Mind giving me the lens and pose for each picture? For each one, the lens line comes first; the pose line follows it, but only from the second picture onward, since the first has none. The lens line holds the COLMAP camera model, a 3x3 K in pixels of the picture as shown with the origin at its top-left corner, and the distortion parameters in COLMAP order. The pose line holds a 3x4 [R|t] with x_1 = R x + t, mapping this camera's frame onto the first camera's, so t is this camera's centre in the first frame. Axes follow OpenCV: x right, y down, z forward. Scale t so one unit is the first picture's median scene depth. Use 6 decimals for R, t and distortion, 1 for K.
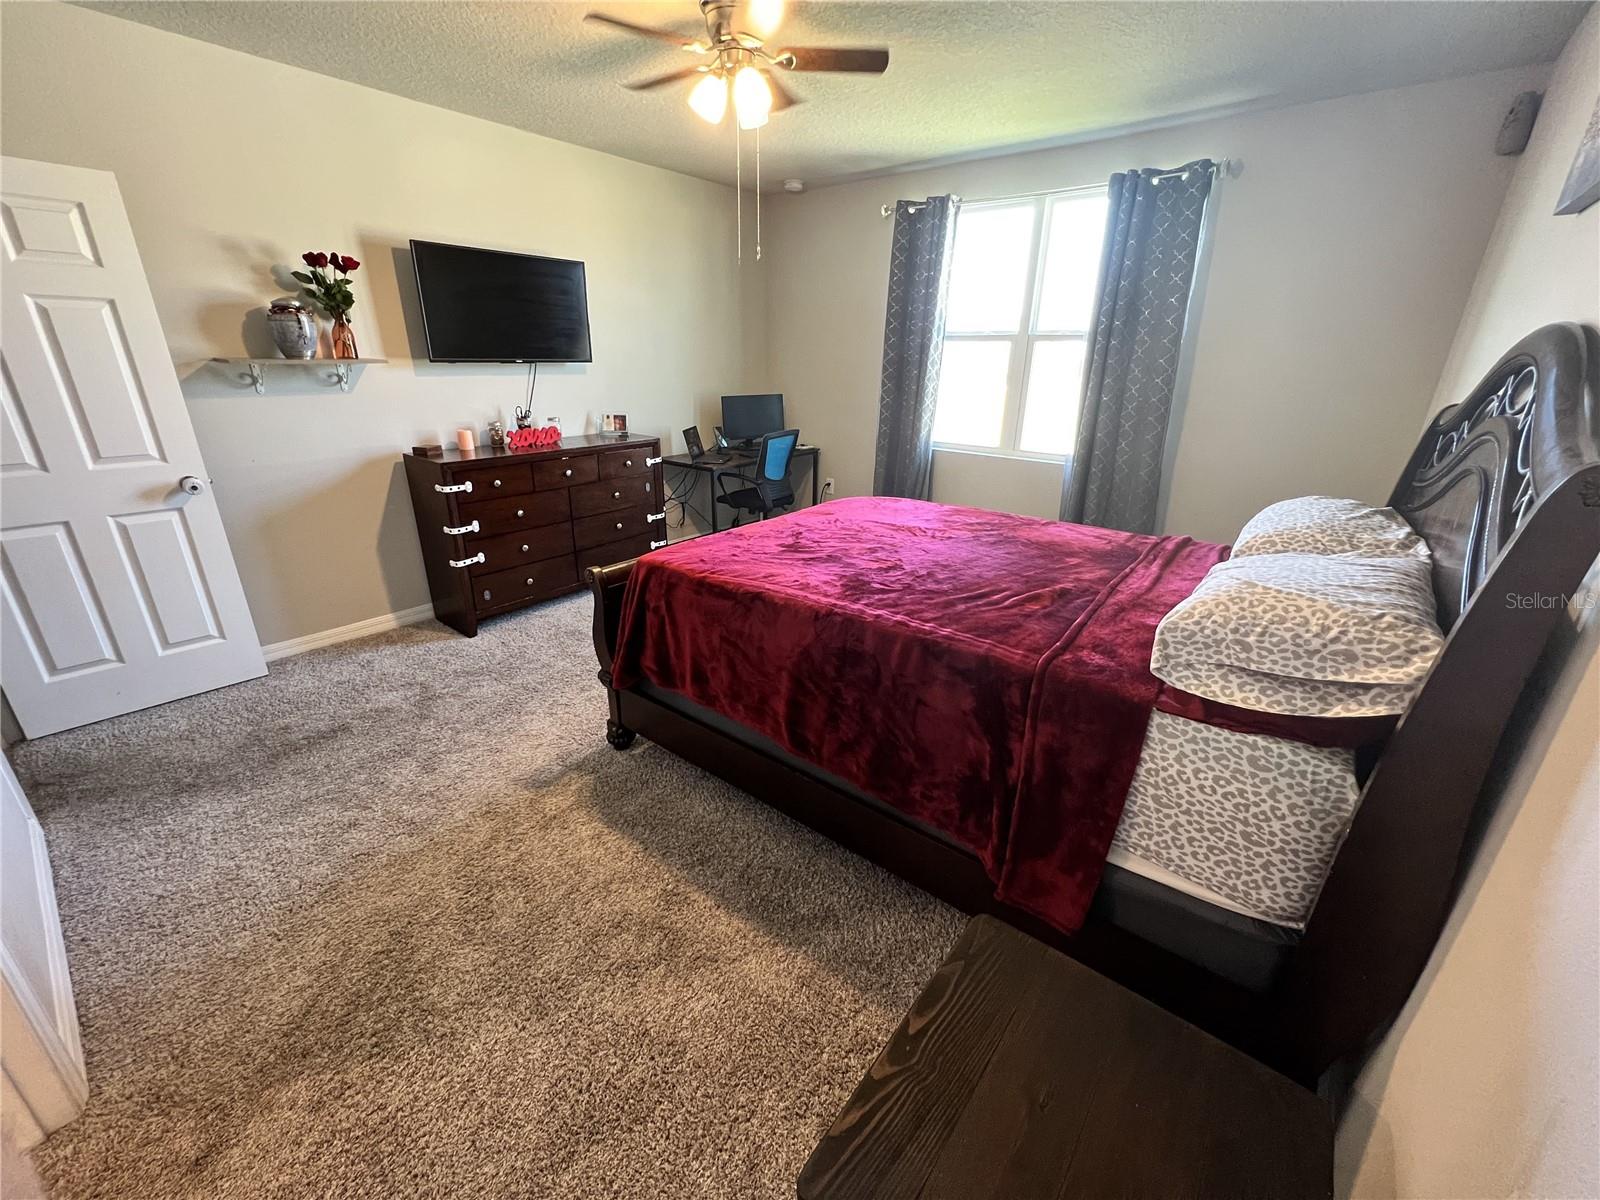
lens RADIAL K [[636.3, 0, 788.6], [0, 636.3, 589.3], [0, 0, 1]] dist [-0.004687, 0.001061]
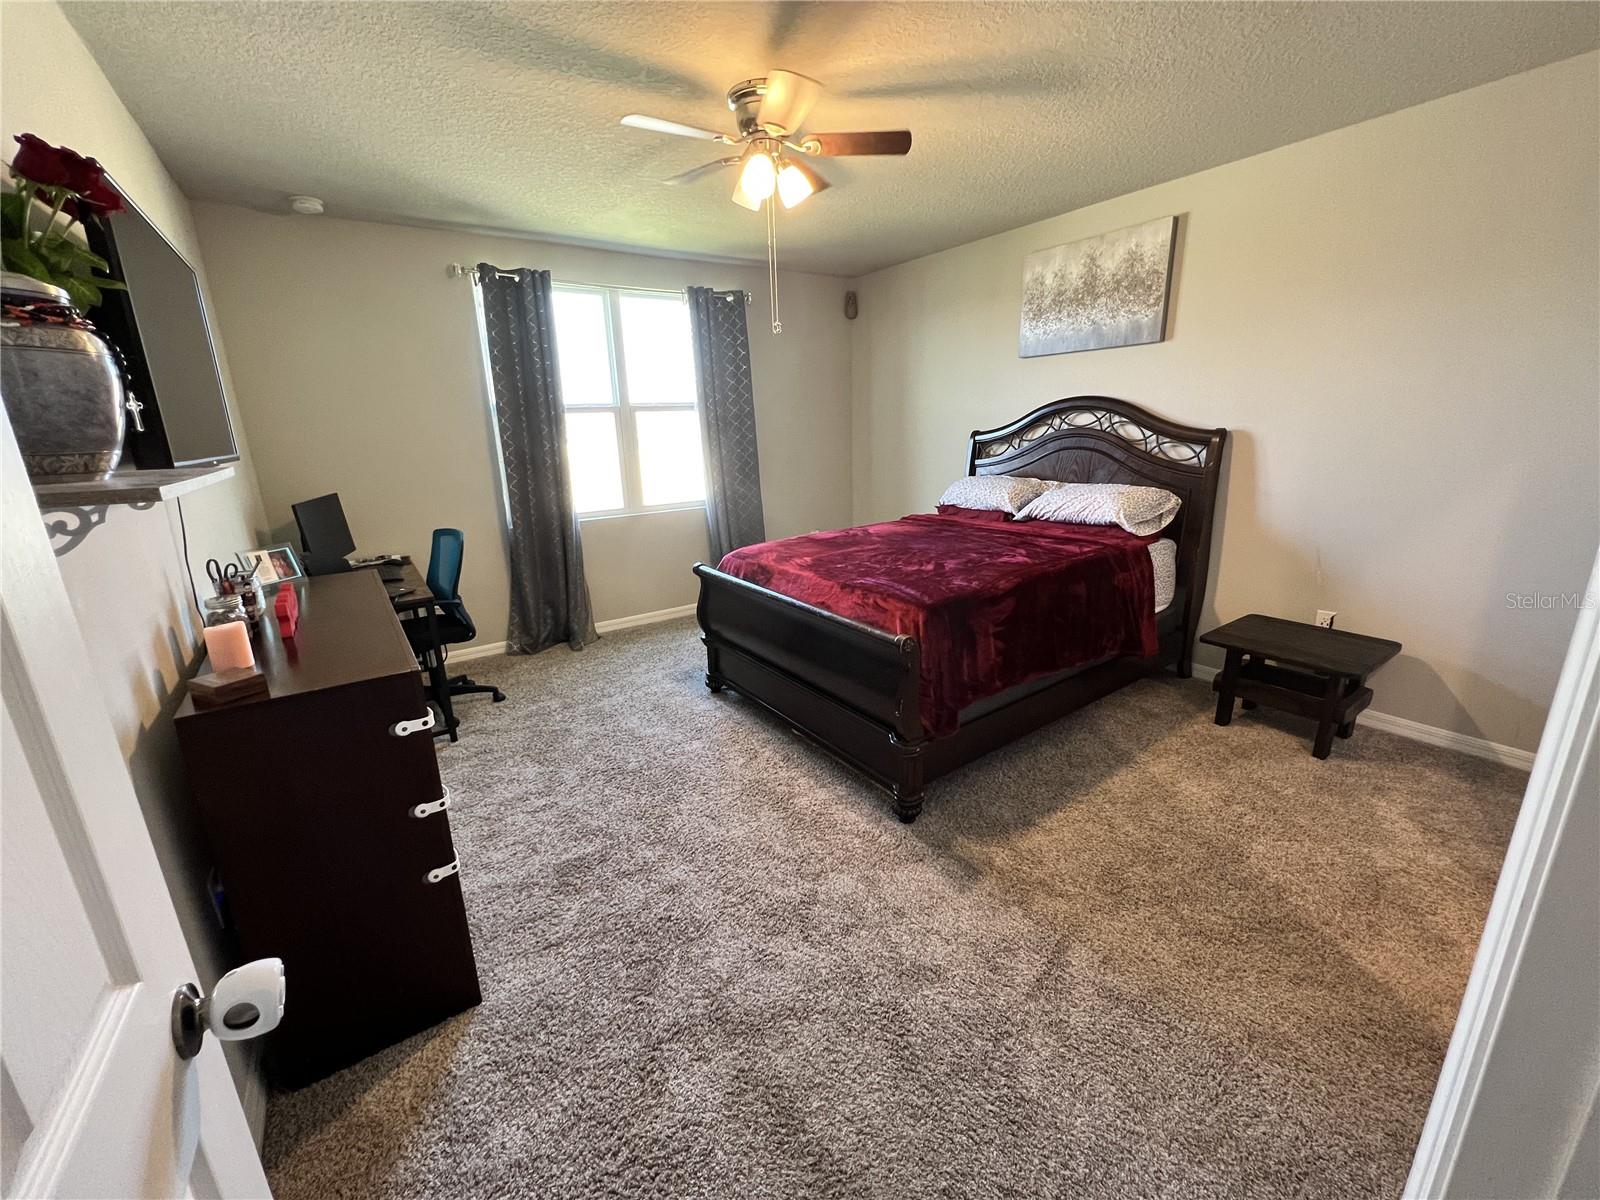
lens RADIAL K [[636.3, 0, 799.2], [0, 636.3, 591.0], [0, 0, 1]] dist [-0.004687, 0.001061]
pose [[0.286204, -0.270423, 0.919216, -1.085438], [0.365381, 0.917659, 0.156201, -0.272941], [-0.885767, 0.291159, 0.361445, 0.693498]]
